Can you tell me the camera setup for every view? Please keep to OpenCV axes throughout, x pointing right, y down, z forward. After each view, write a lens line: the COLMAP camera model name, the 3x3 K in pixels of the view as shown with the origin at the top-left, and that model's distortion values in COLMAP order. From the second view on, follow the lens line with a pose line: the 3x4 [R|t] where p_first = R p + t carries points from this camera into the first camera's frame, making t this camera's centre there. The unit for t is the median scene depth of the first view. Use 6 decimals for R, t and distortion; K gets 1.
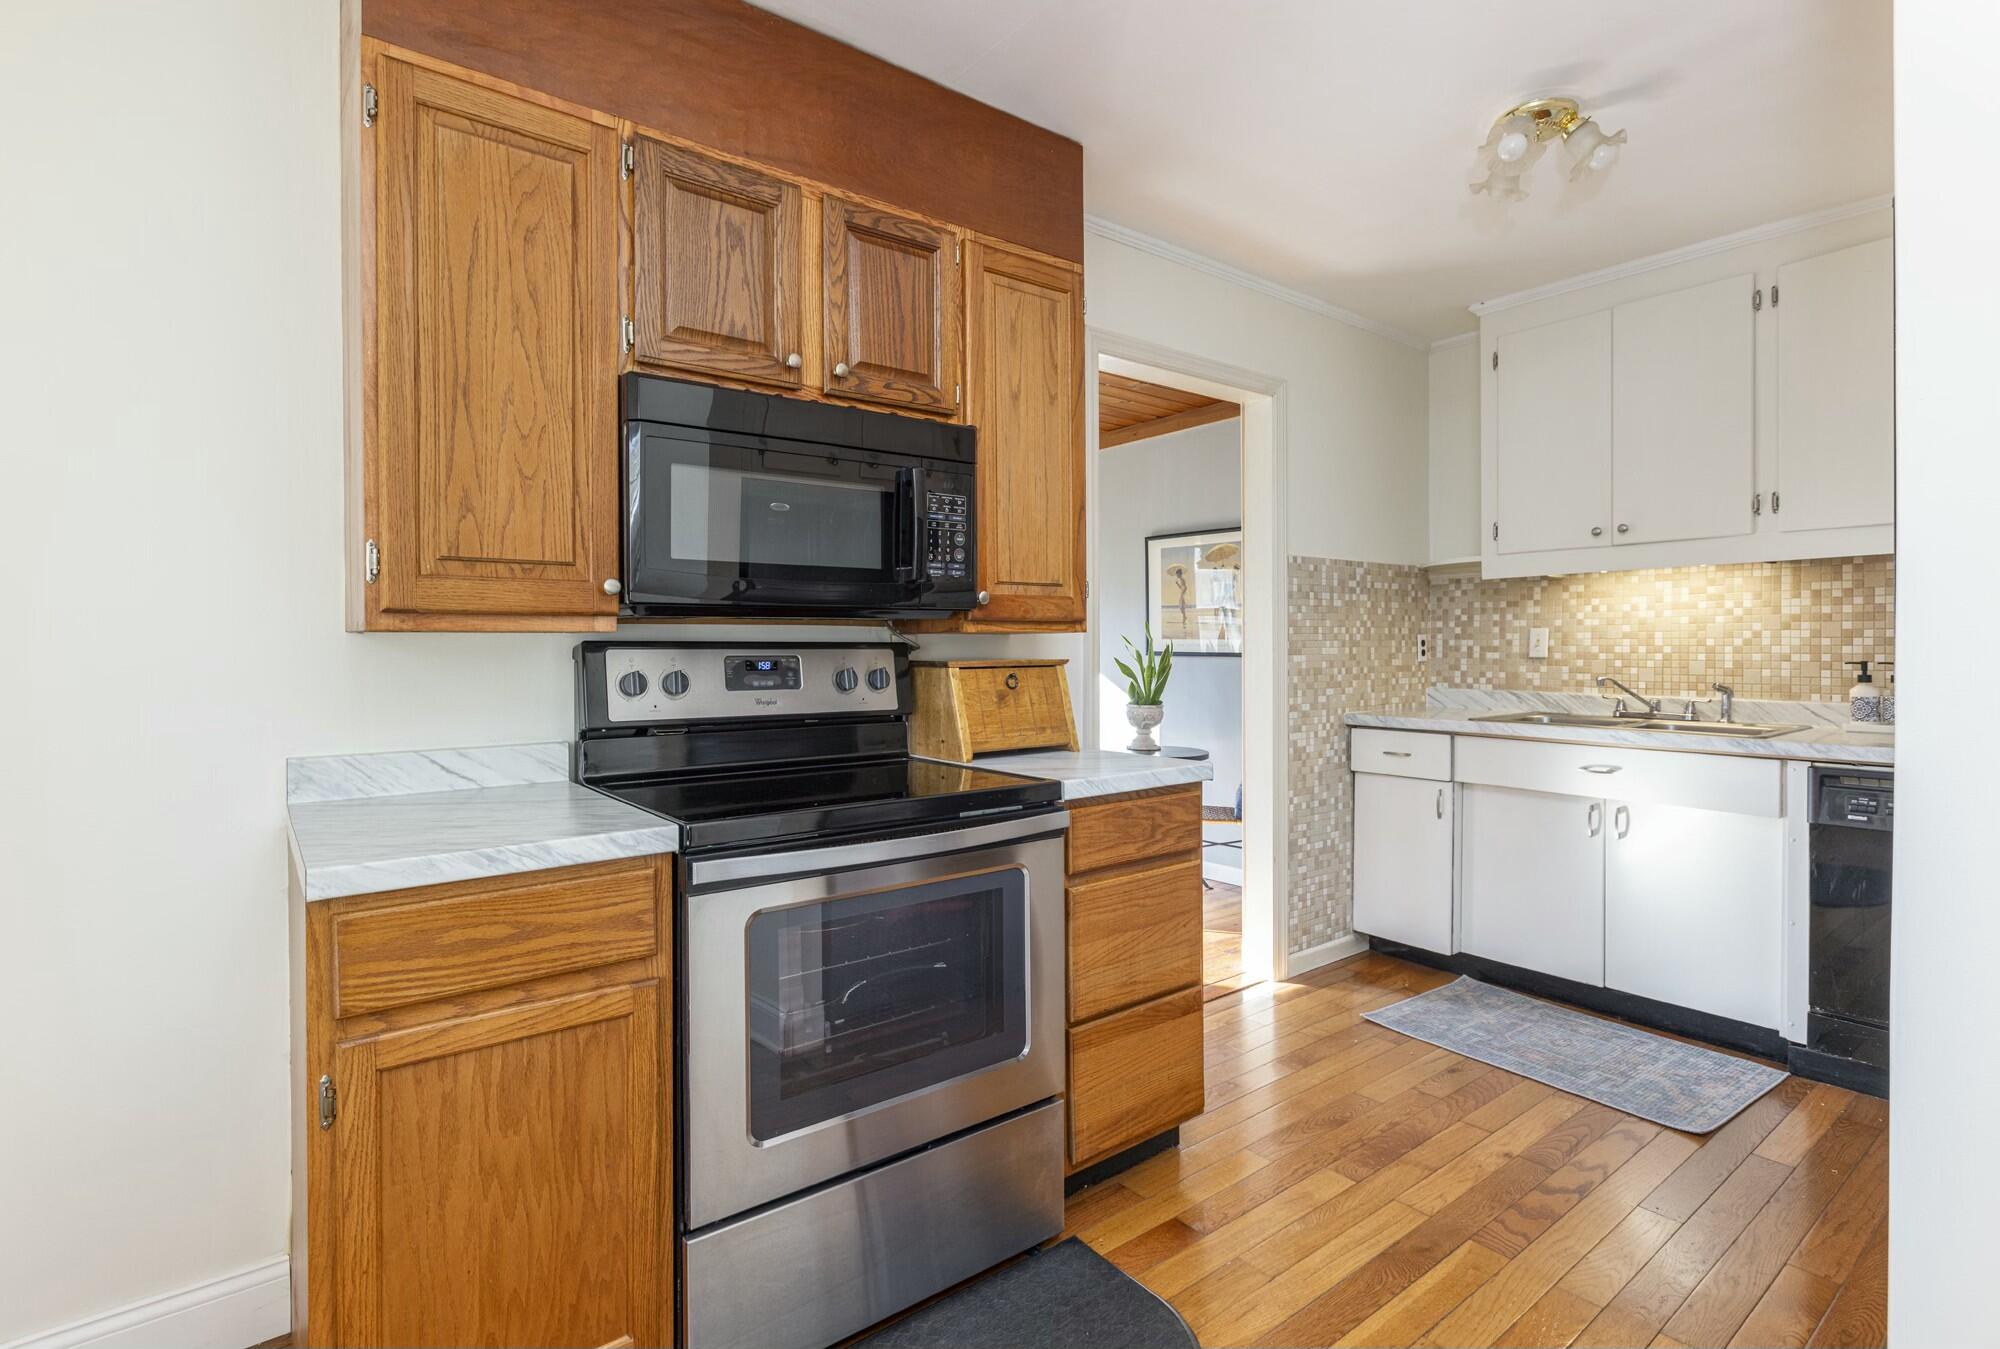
lens RADIAL K [[979.7, 0, 1007.4], [0, 979.7, 656.1], [0, 0, 1]] dist [-0.022596, 0.011914]
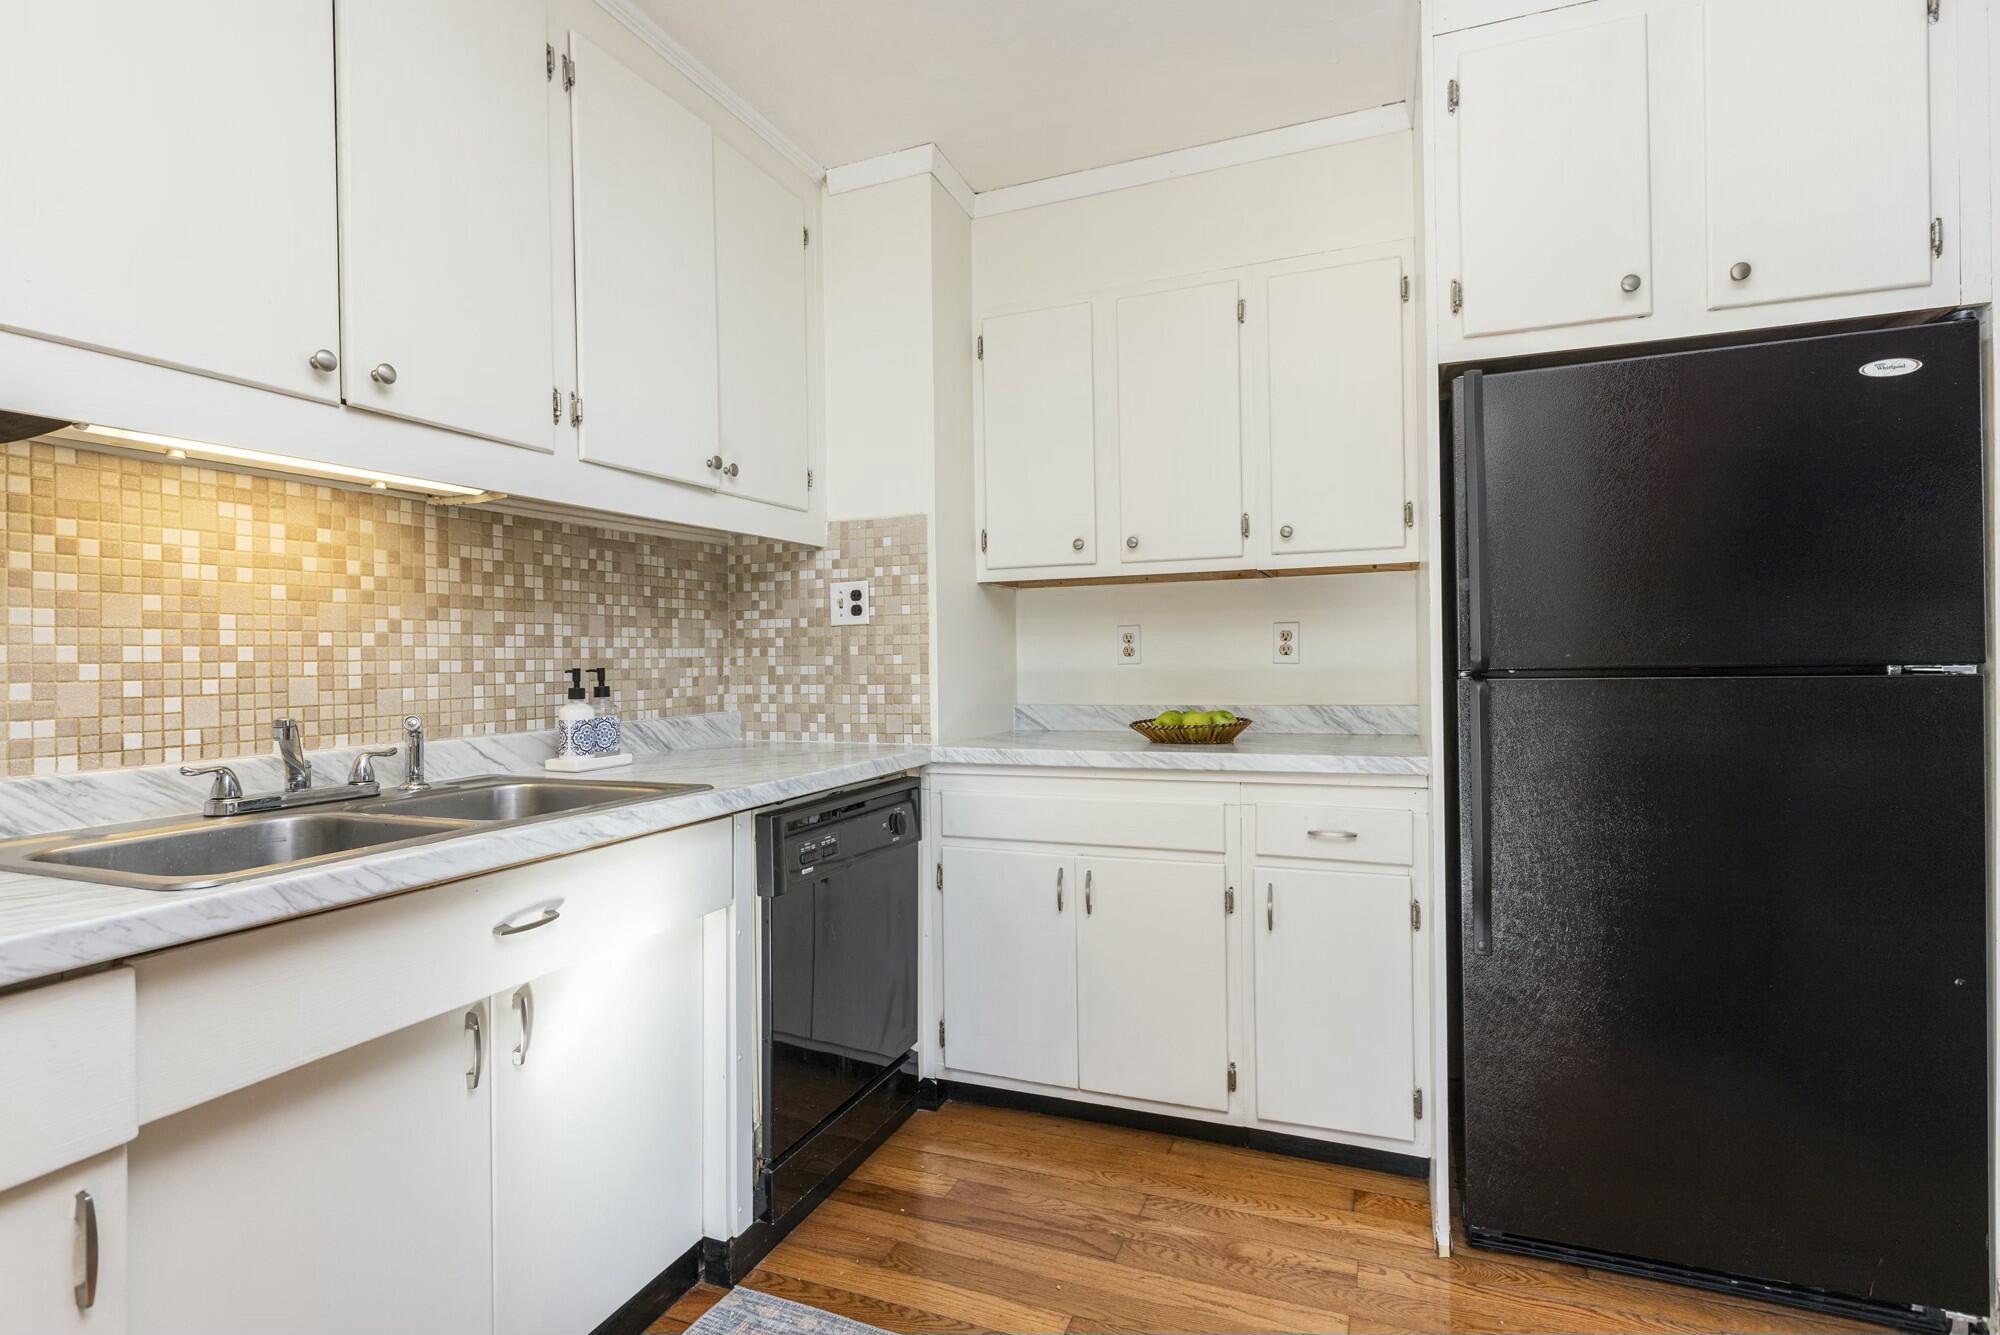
lens RADIAL K [[961.8, 0, 977.7], [0, 961.8, 671.2], [0, 0, 1]] dist [-0.002272, -0.002941]
pose [[-0.470502, -0.002276, 0.882396, 0.133258], [0.025920, 0.999529, 0.016399, 0.003052], [-0.882018, 0.030588, -0.470222, 1.009505]]
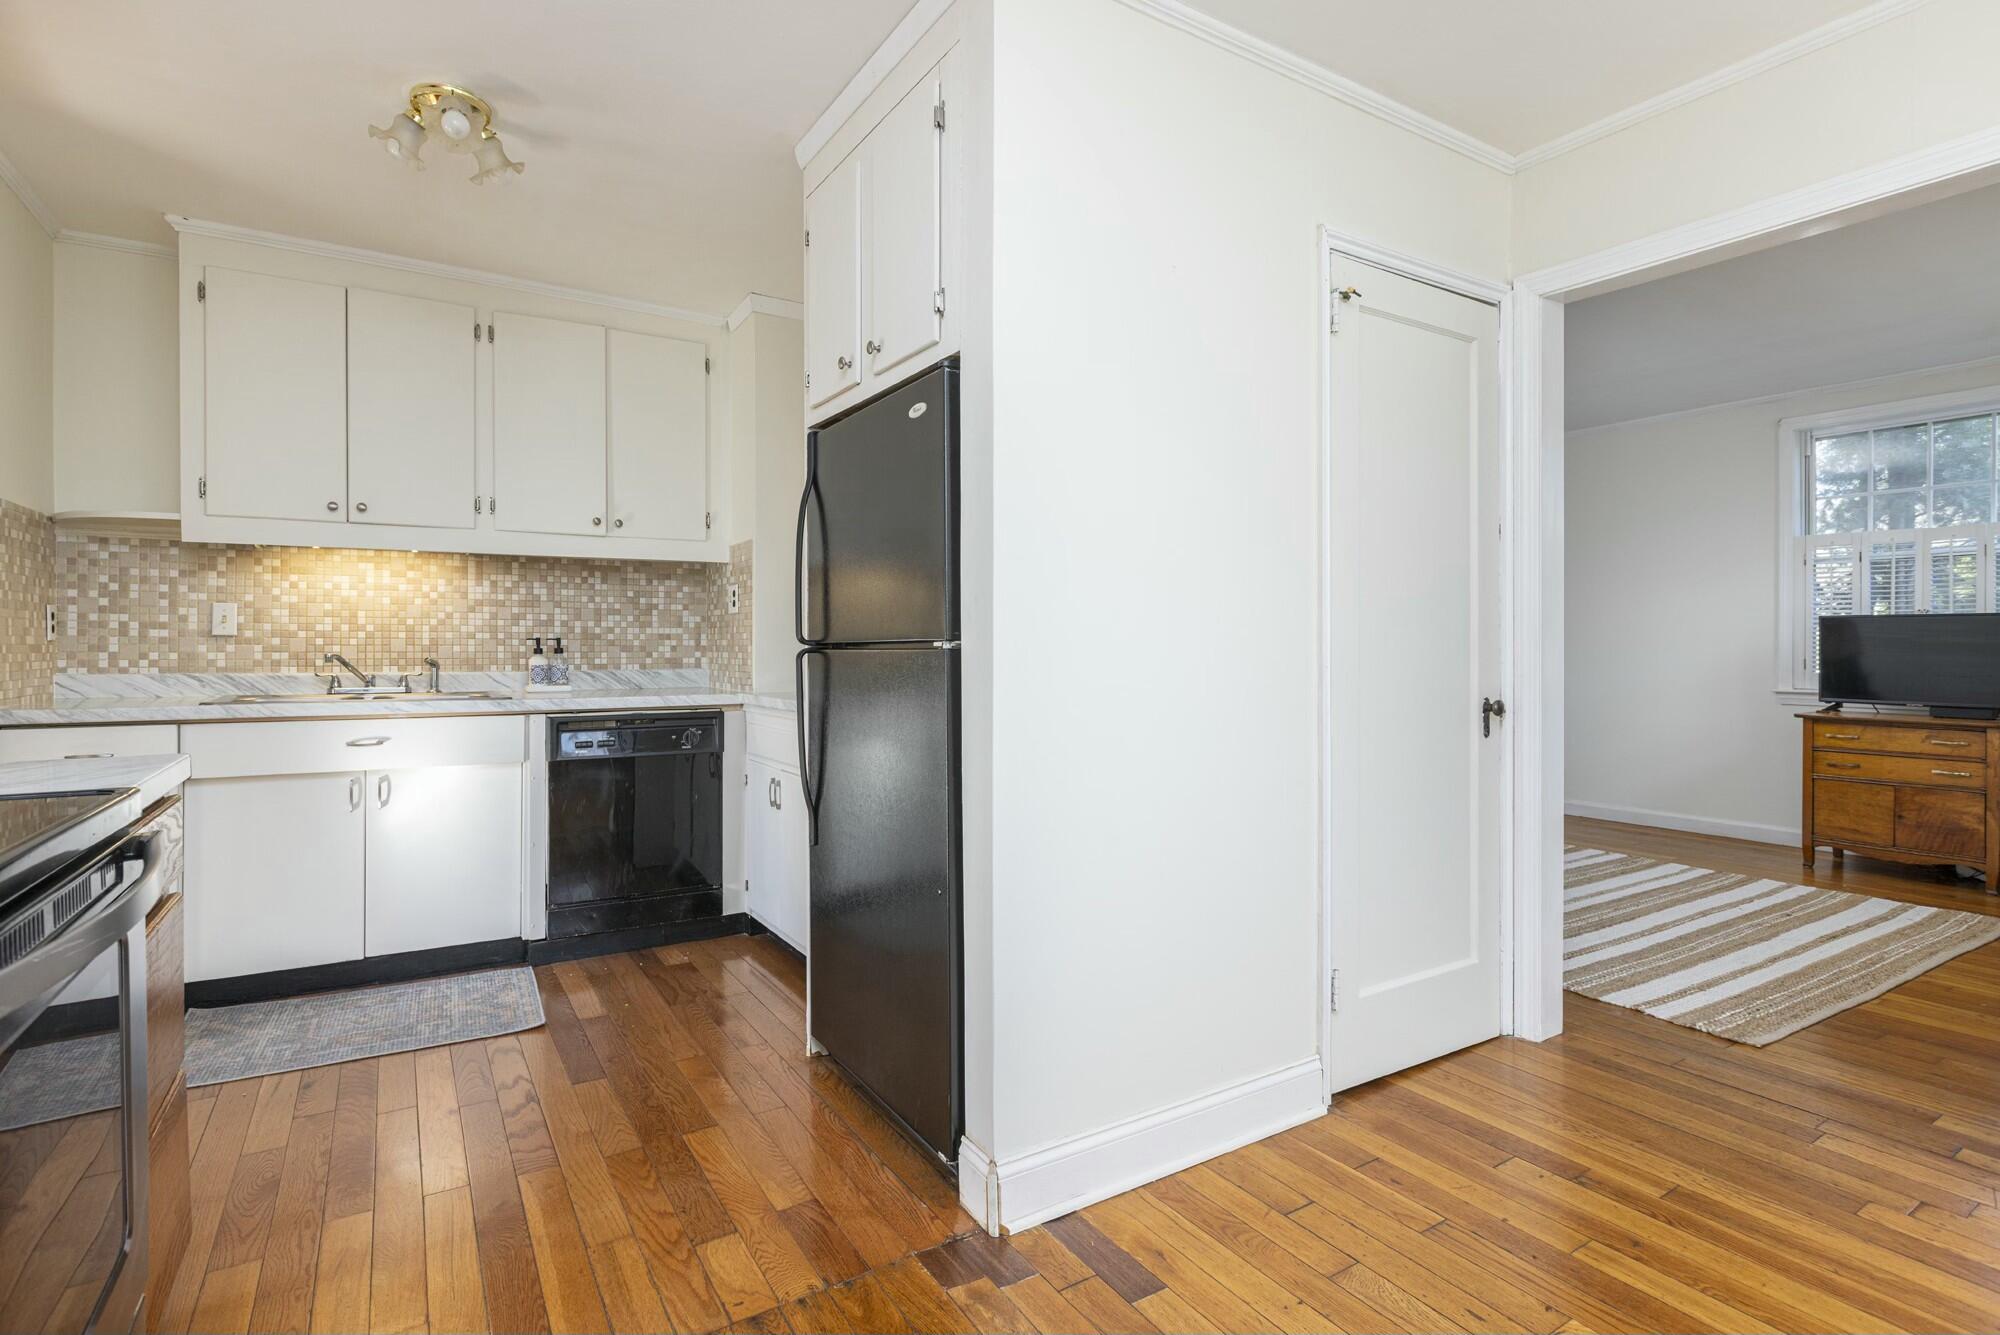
lens RADIAL K [[961.8, 0, 981.0], [0, 961.8, 652.1], [0, 0, 1]] dist [-0.002272, -0.002941]
pose [[0.127037, -0.003105, 0.991893, -0.299530], [0.007457, 0.999970, 0.002175, 0.024461], [-0.991870, 0.007120, 0.127056, 0.234047]]
